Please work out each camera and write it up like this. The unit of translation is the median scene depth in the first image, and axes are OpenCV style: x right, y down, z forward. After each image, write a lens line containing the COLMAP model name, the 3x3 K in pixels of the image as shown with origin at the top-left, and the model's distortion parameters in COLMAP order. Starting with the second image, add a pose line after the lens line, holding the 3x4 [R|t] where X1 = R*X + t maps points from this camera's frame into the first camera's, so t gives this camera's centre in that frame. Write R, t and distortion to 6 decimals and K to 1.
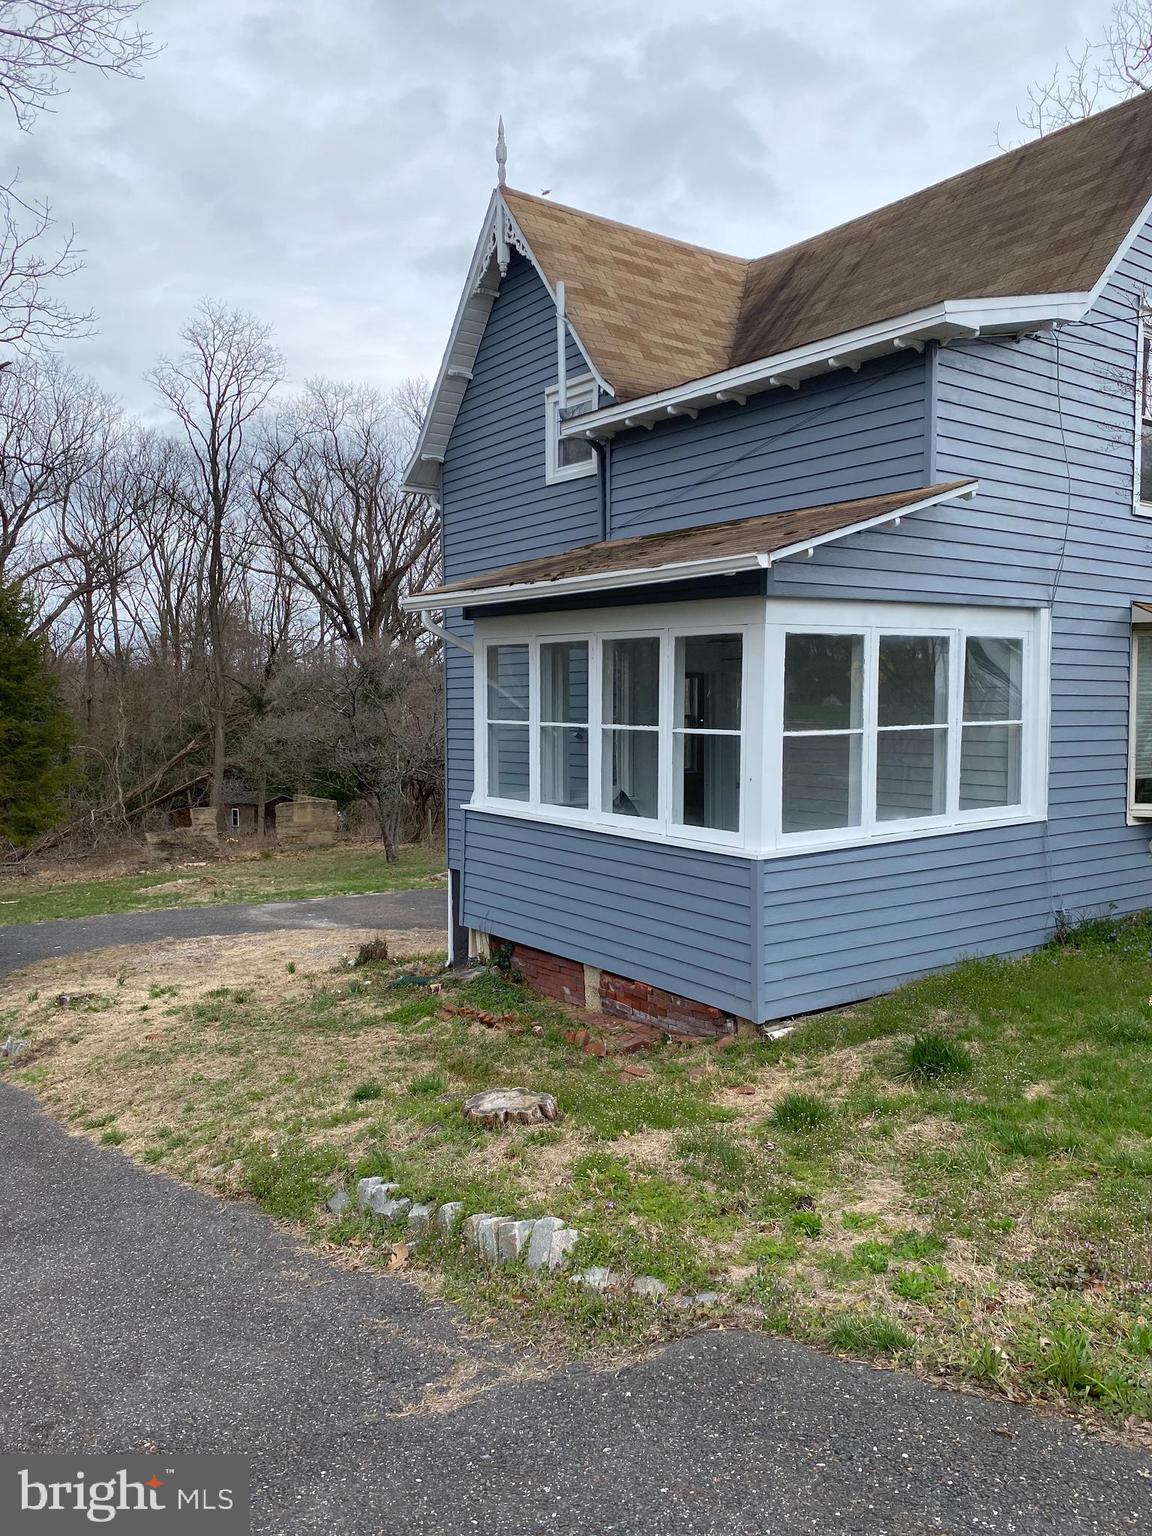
lens RADIAL K [[1169.1, 0, 574.9], [0, 1169.1, 743.2], [0, 0, 1]] dist [0.005230, -0.004190]
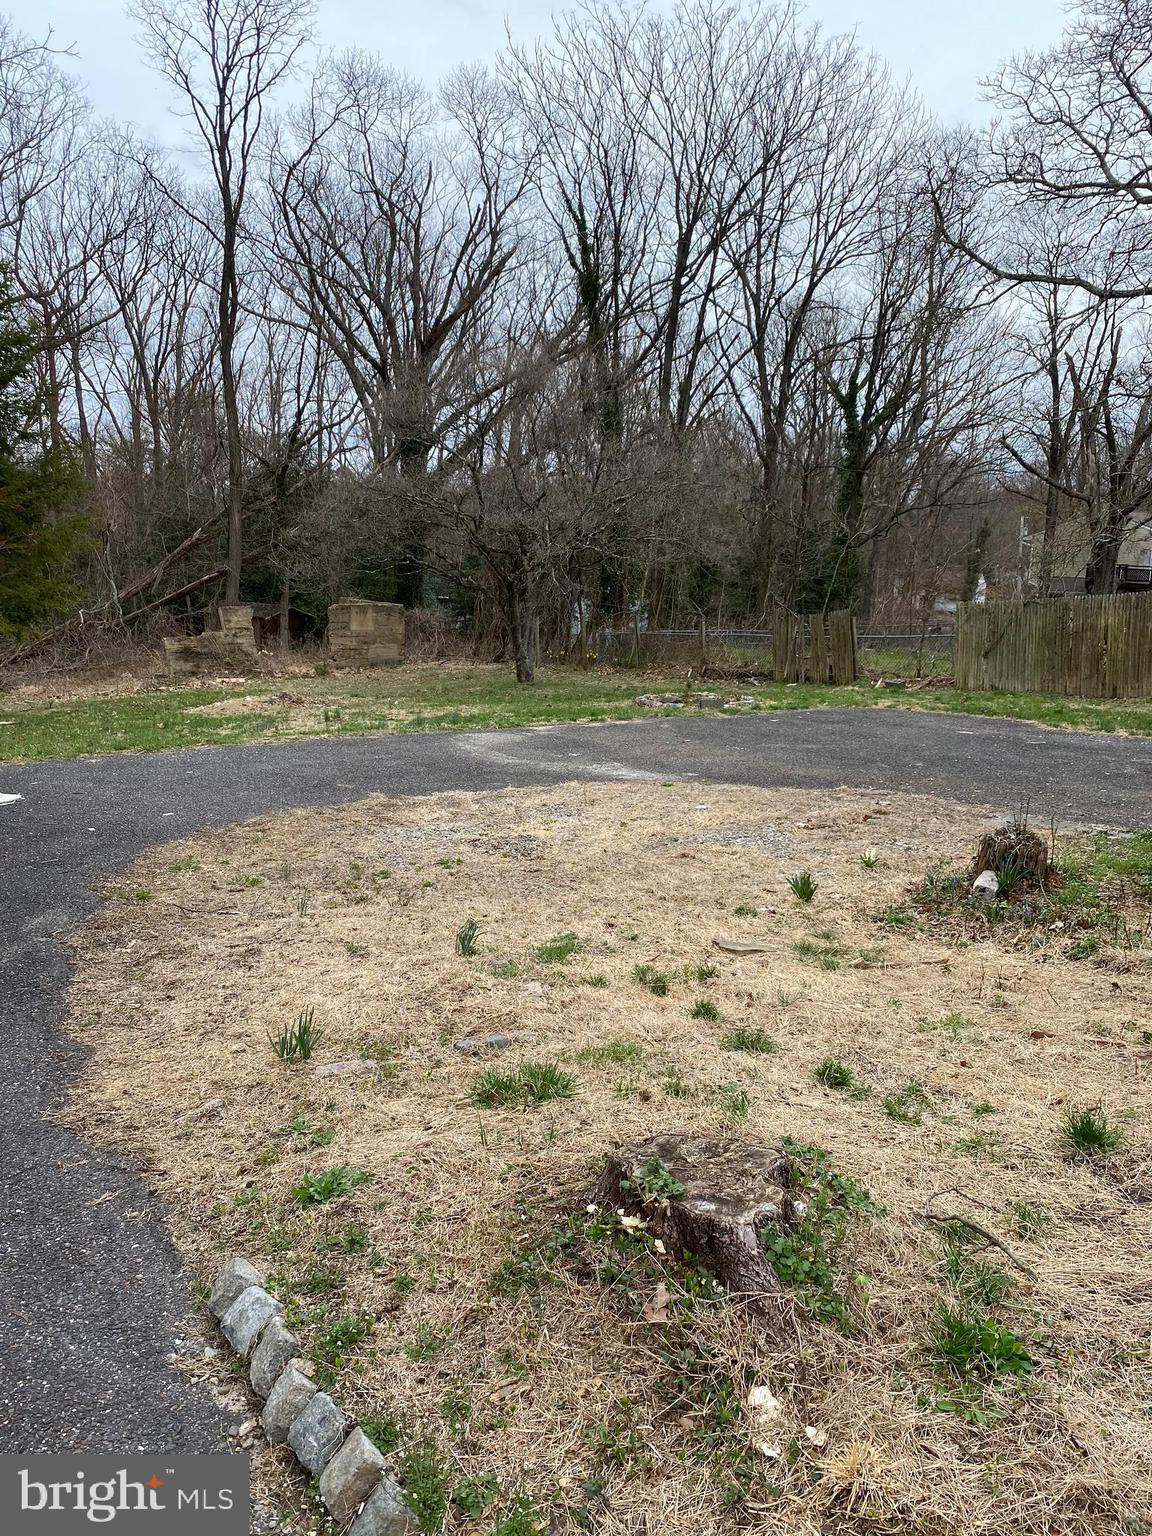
lens RADIAL K [[1134.0, 0, 546.6], [0, 1134.0, 773.0], [0, 0, 1]] dist [-0.000339, 0.002523]
pose [[0.999194, 0.023878, 0.032262, -0.121965], [-0.028800, 0.986384, 0.161918, 0.032500], [-0.027956, -0.162717, 0.986277, 0.223009]]
